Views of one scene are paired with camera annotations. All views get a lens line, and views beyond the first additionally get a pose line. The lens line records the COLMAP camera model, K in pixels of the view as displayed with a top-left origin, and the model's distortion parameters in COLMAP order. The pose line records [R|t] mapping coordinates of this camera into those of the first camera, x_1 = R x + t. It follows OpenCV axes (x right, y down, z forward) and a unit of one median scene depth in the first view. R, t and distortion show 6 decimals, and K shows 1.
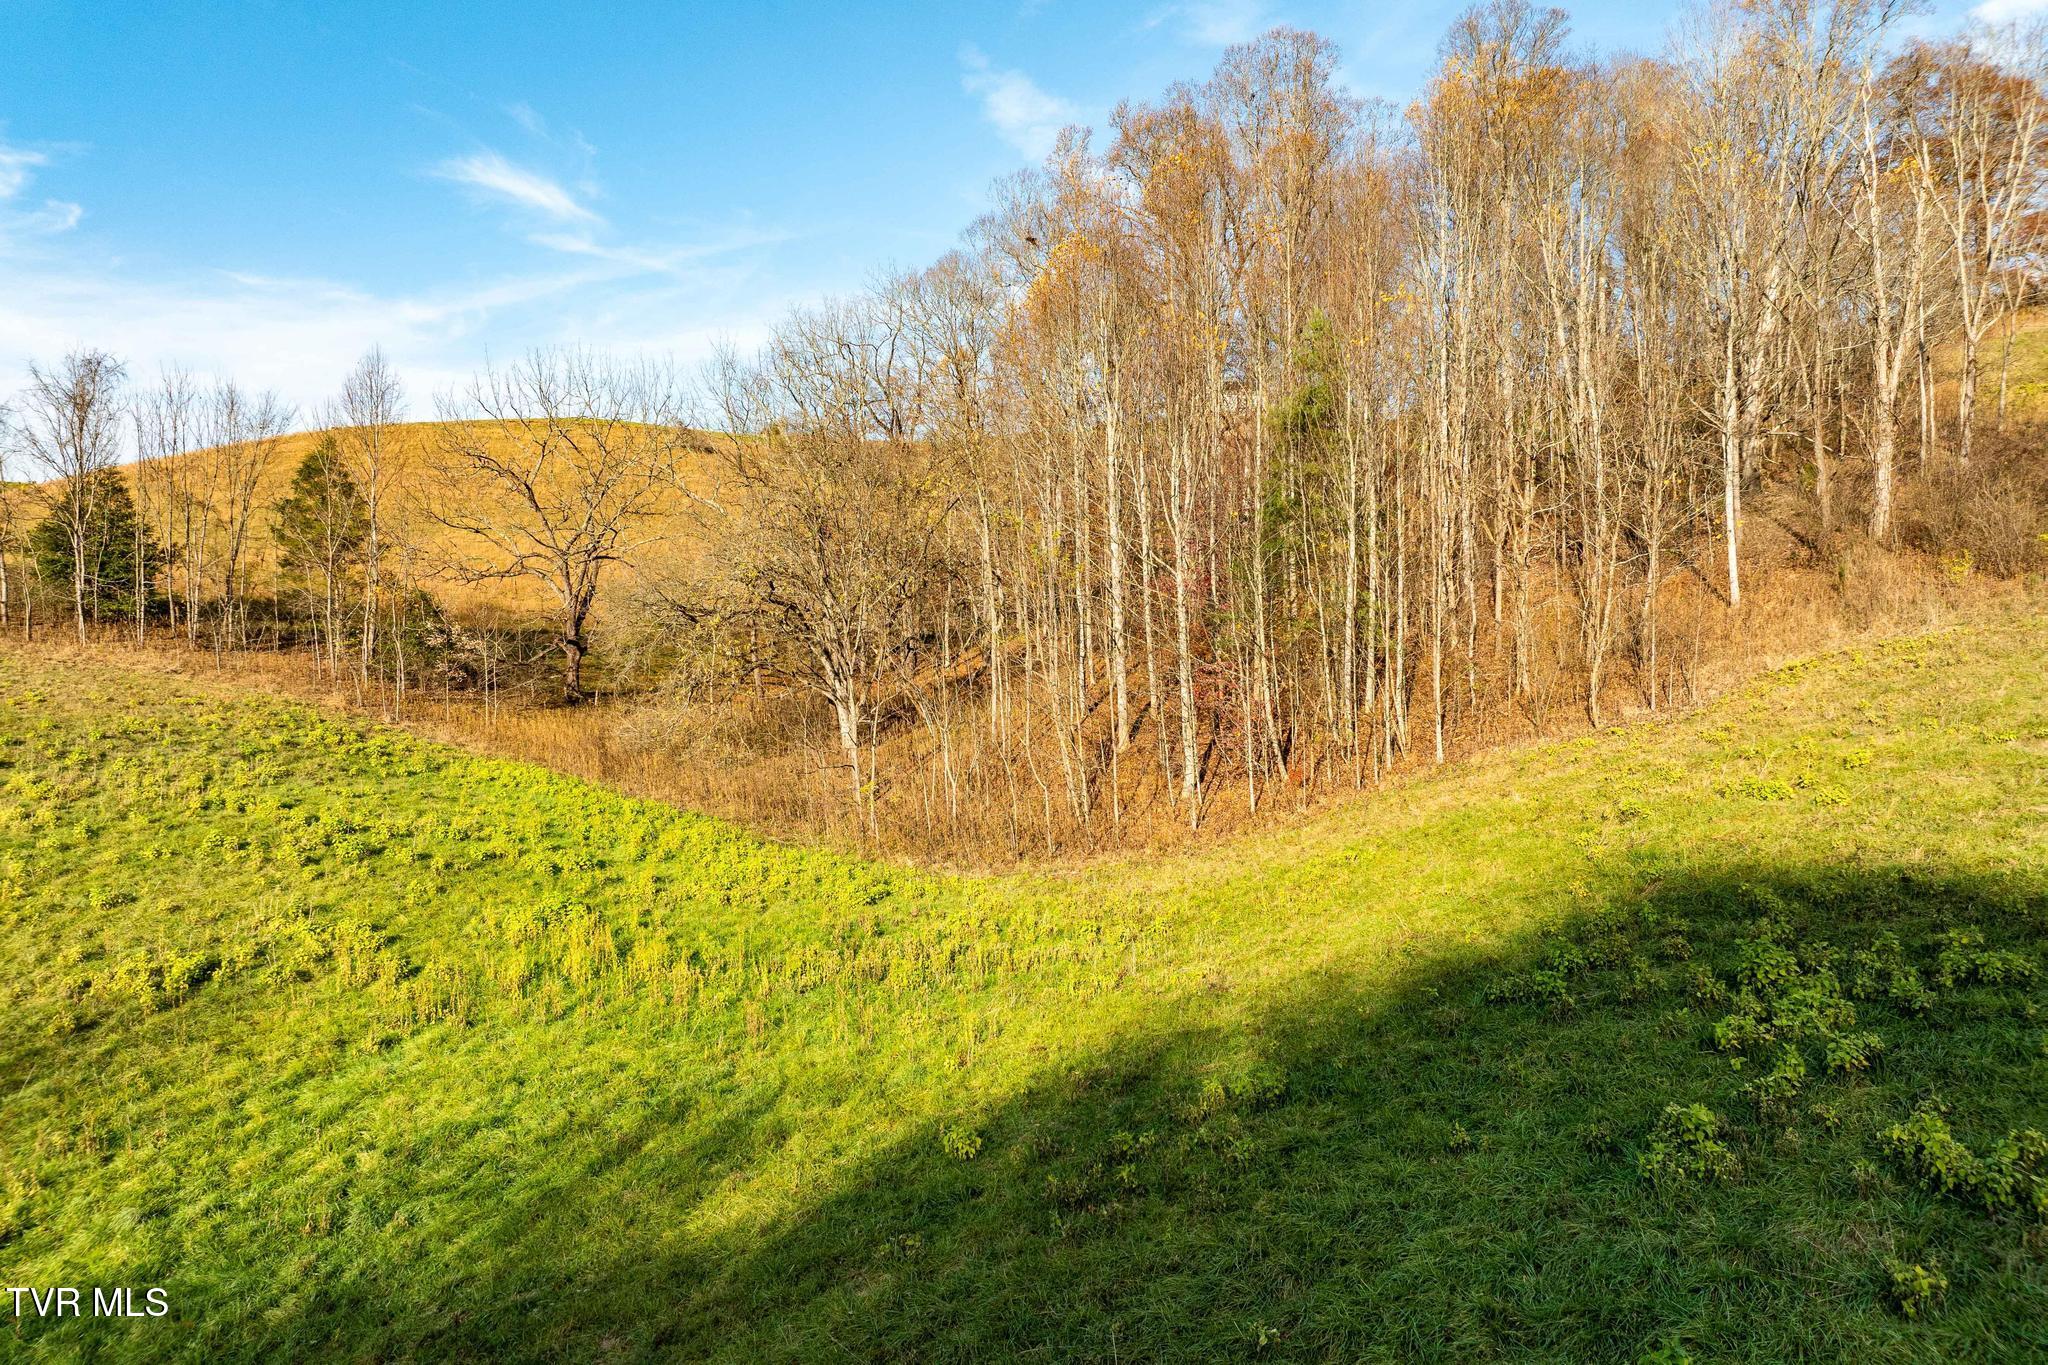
lens RADIAL K [[1437.1, 0, 1037.3], [0, 1437.1, 673.1], [0, 0, 1]] dist [-0.045796, 0.008936]
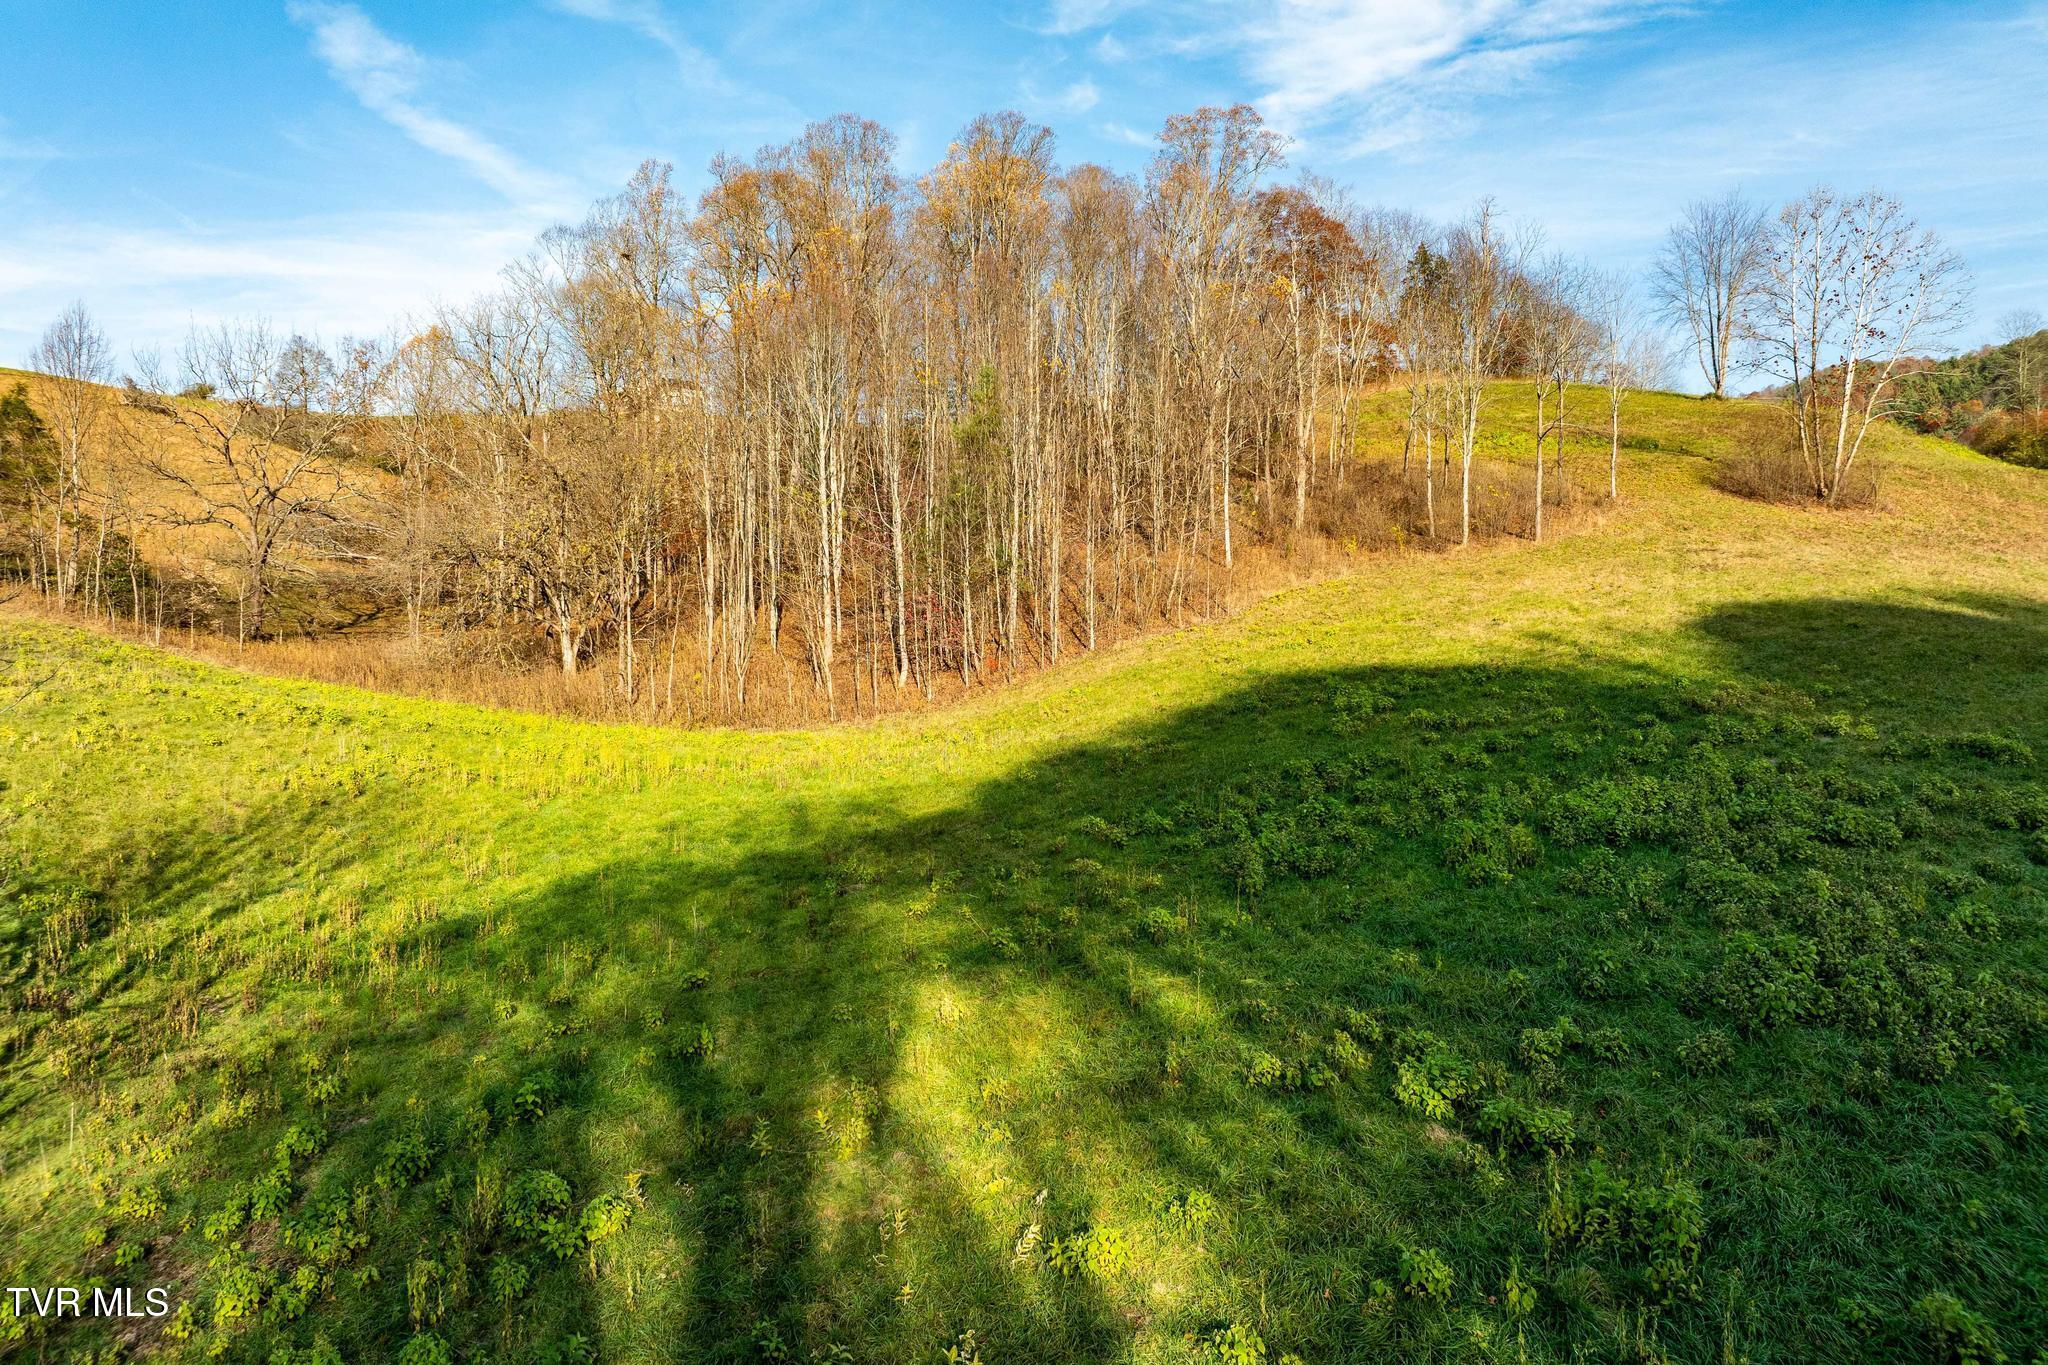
lens RADIAL K [[1437.1, 0, 998.9], [0, 1437.1, 696.8], [0, 0, 1]] dist [-0.045796, 0.008936]
pose [[0.915519, -0.002322, 0.402268, -0.315507], [-0.005119, 0.999835, 0.017420, 0.056645], [-0.402242, -0.018007, 0.915356, -0.315676]]
